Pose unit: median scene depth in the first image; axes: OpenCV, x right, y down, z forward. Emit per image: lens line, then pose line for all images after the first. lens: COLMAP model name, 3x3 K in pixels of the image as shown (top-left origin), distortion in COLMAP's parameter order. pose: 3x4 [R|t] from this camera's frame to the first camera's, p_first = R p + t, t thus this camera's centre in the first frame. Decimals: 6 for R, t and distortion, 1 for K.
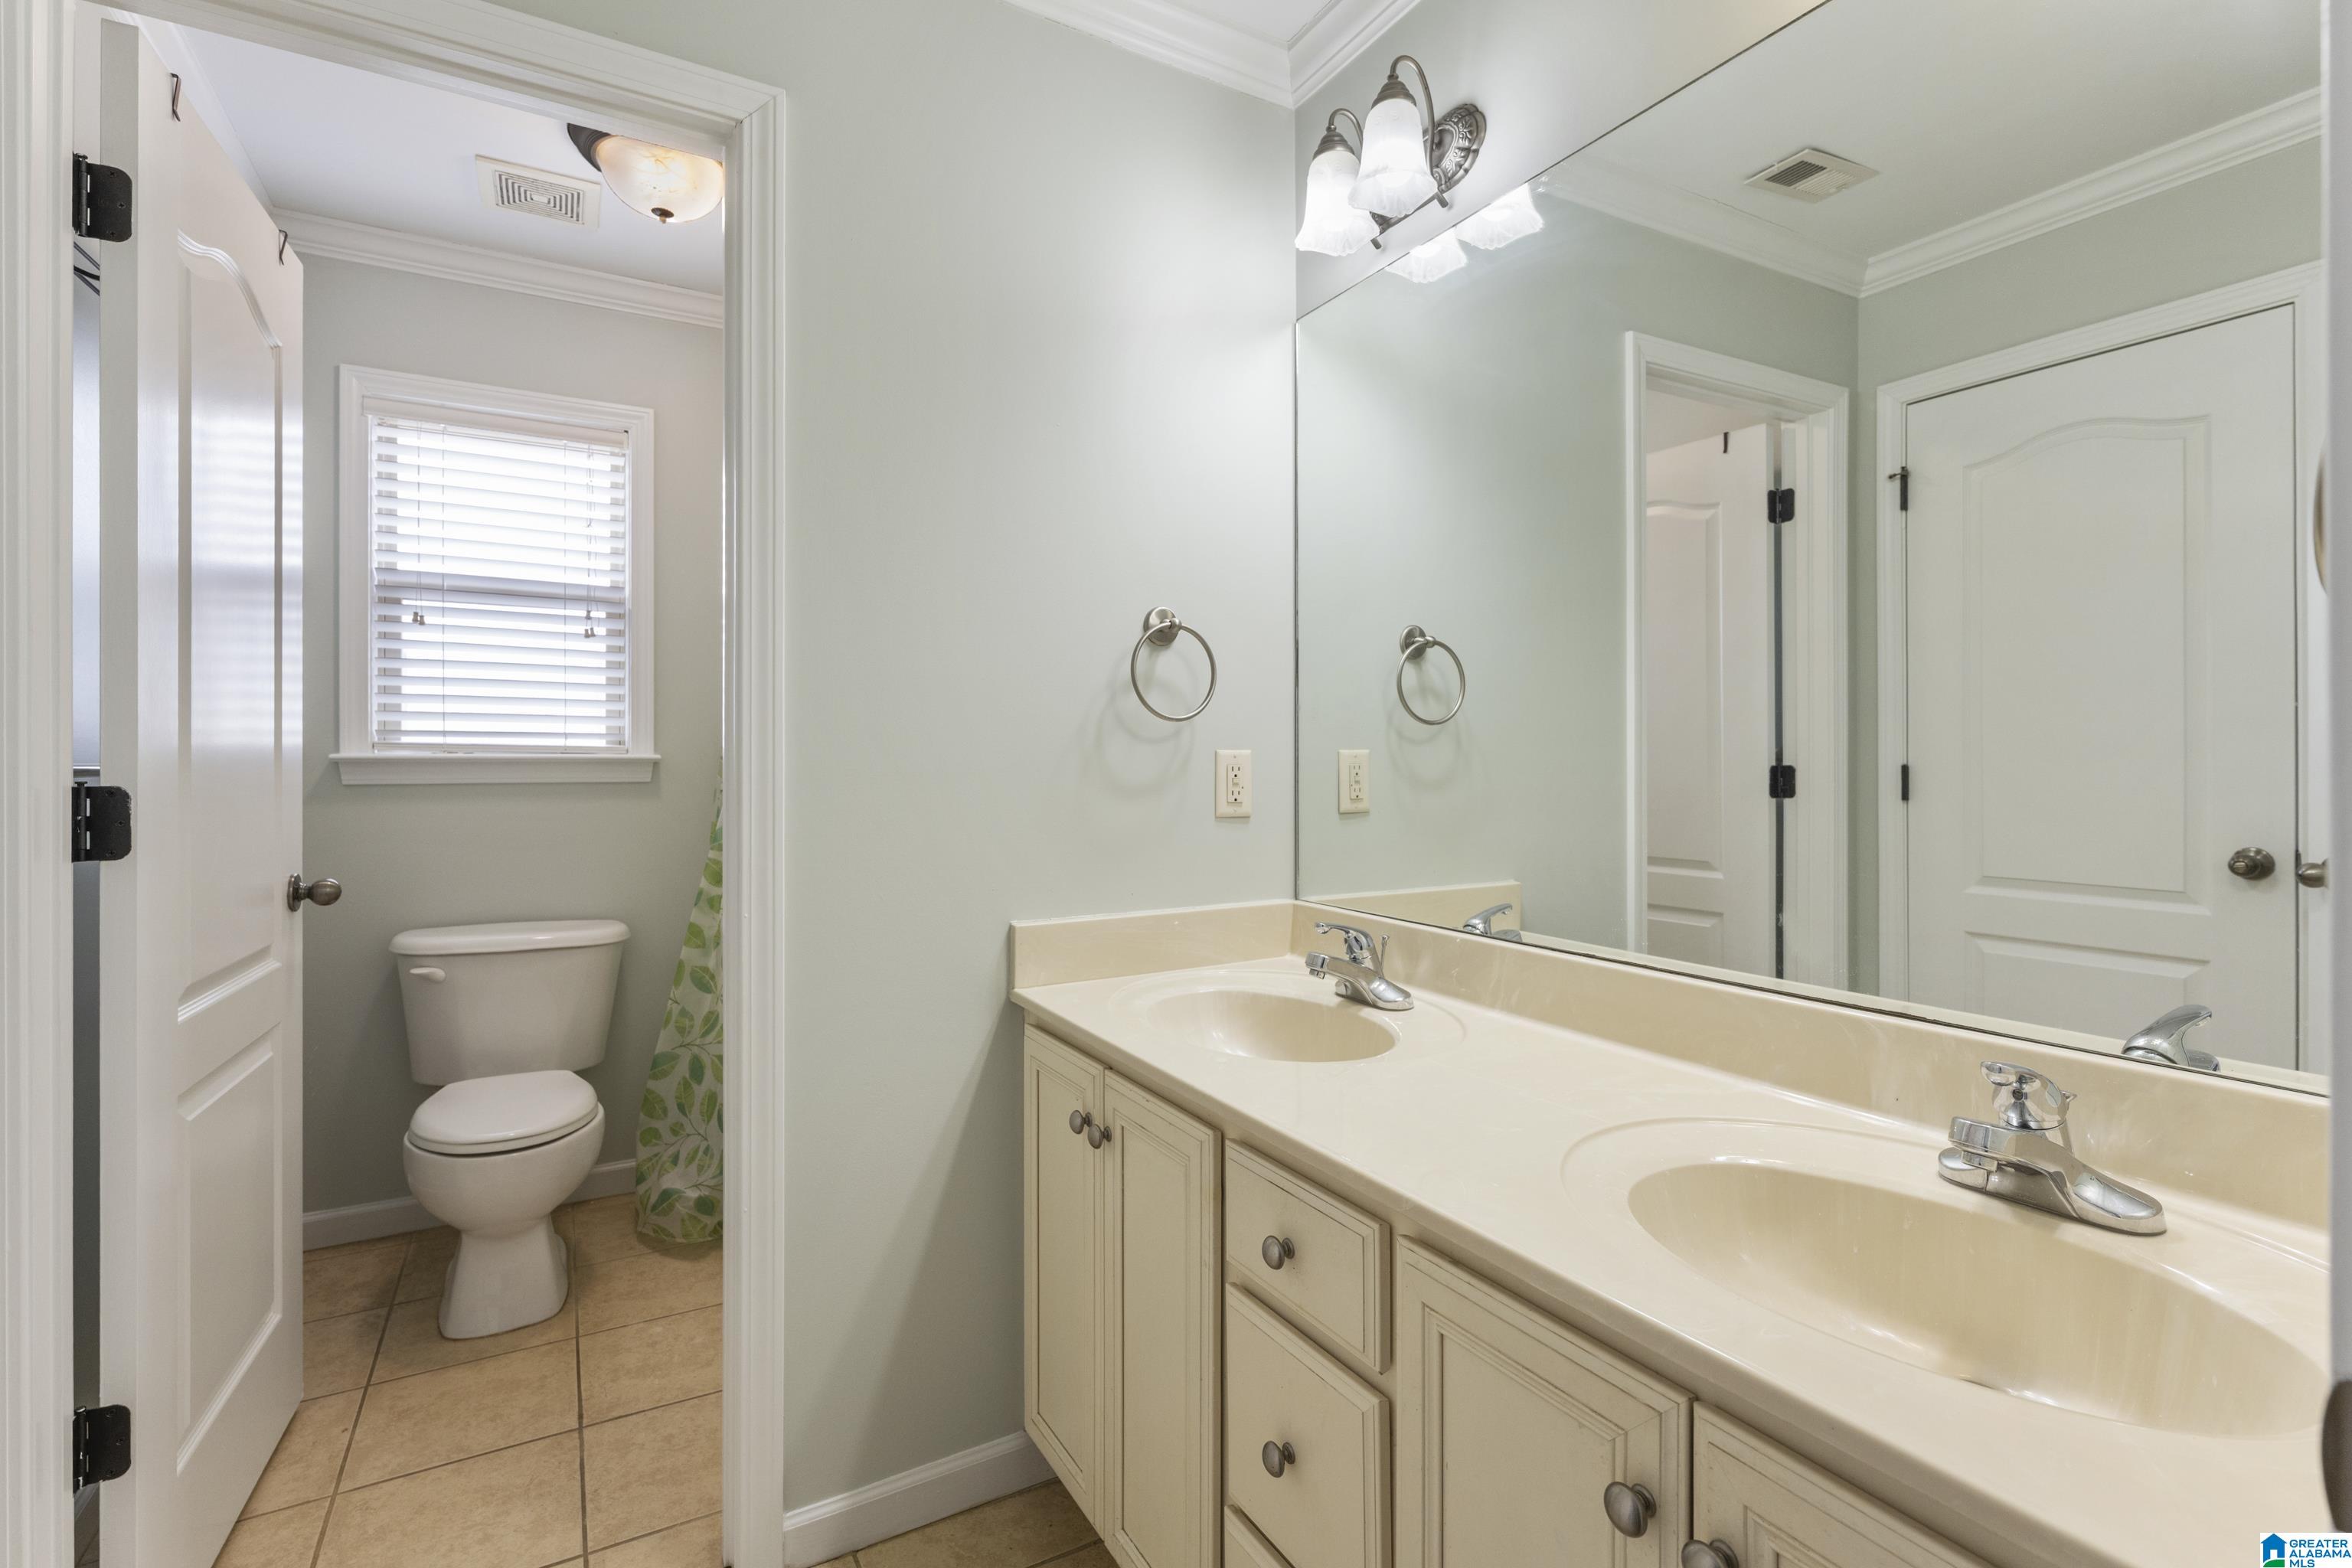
lens RADIAL K [[1072.1, 0, 1172.6], [0, 1072.1, 771.0], [0, 0, 1]] dist [0.004579, 0.000560]
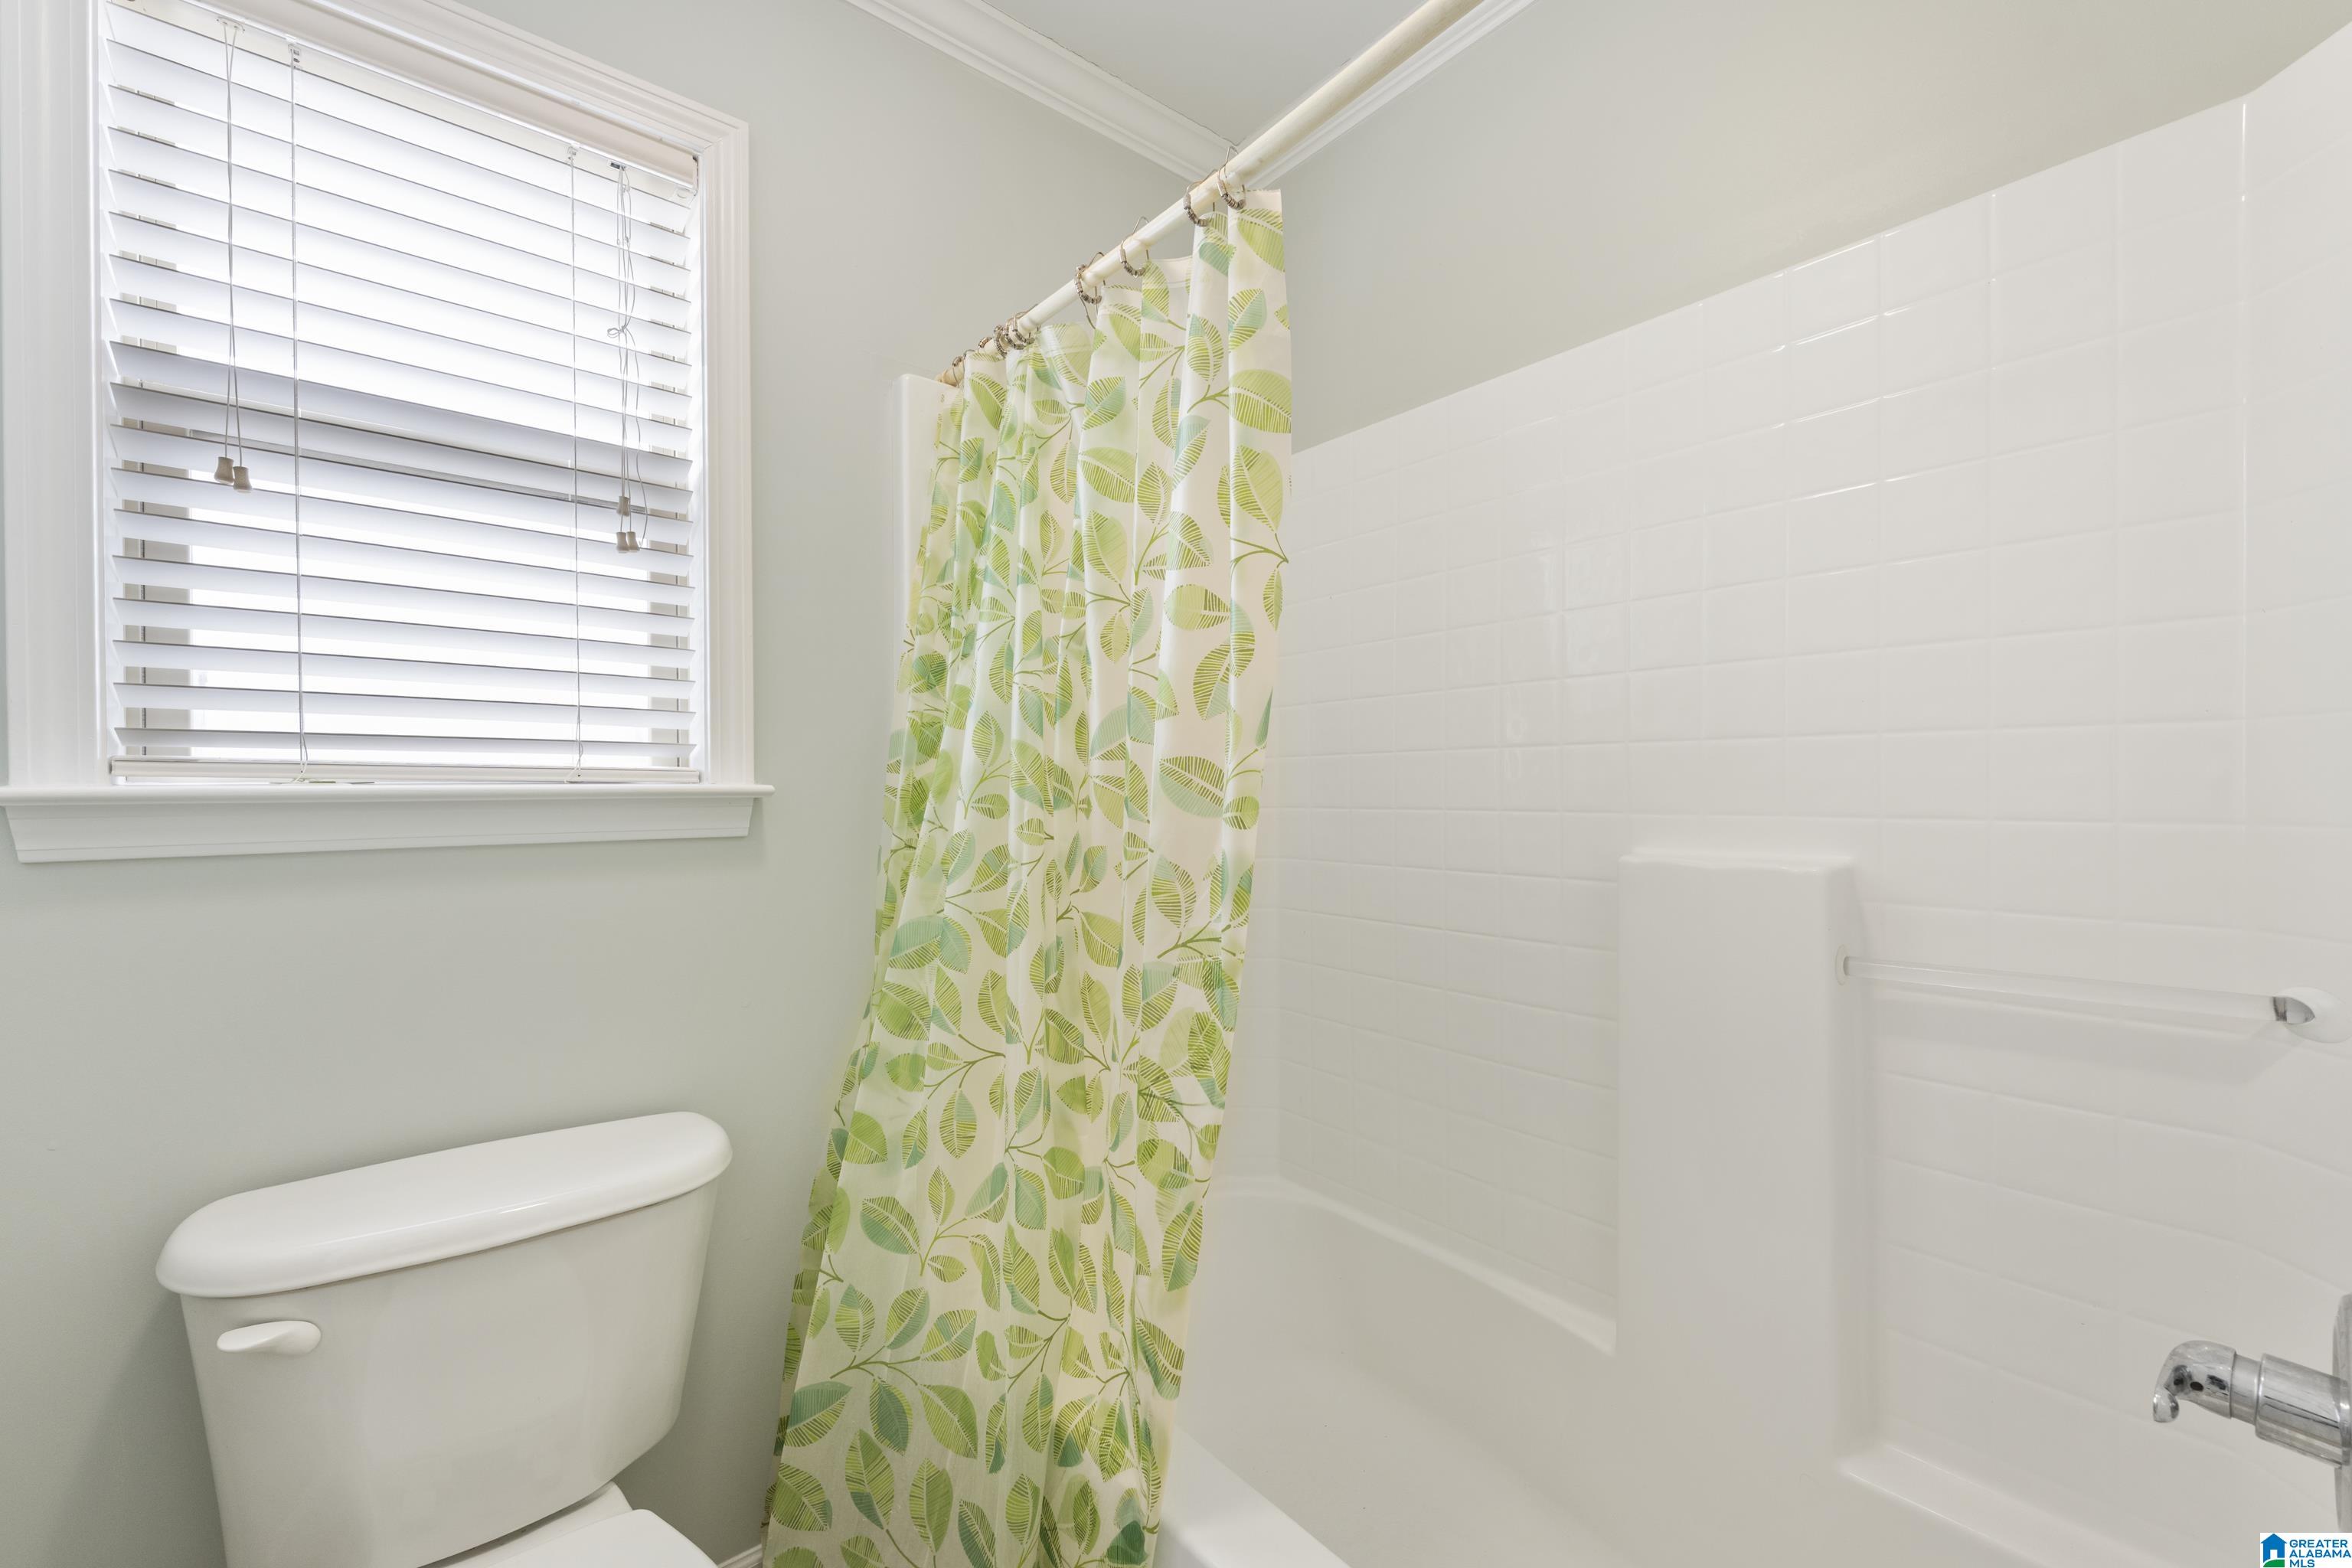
lens RADIAL K [[949.7, 0, 1167.0], [0, 949.7, 792.9], [0, 0, 1]] dist [0.007714, -0.000044]
pose [[0.982279, -0.003562, 0.187390, -0.396170], [0.002805, 0.999987, 0.004305, -0.013200], [-0.187402, -0.003703, 0.982276, 0.538018]]
